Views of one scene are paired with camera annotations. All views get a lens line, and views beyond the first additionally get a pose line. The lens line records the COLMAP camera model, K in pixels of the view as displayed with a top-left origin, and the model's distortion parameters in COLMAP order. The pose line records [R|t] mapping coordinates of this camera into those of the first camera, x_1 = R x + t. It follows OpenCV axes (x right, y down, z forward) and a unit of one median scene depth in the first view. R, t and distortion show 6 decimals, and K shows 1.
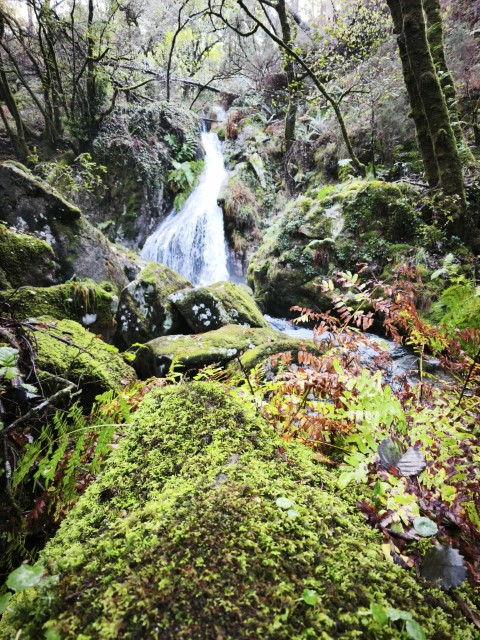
lens RADIAL K [[432.6, 0, 239.8], [0, 432.6, 321.3], [0, 0, 1]] dist [0.054056, -0.008444]
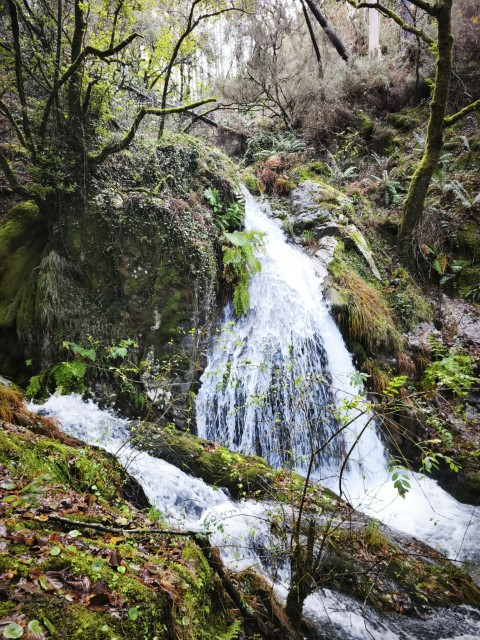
lens RADIAL K [[432.6, 0, 240.8], [0, 432.6, 317.6], [0, 0, 1]] dist [0.054056, -0.008444]
pose [[0.958386, -0.030646, 0.283826, -0.317737], [0.051464, 0.996479, -0.066182, -0.217028], [-0.280798, 0.078035, 0.956589, 0.446043]]
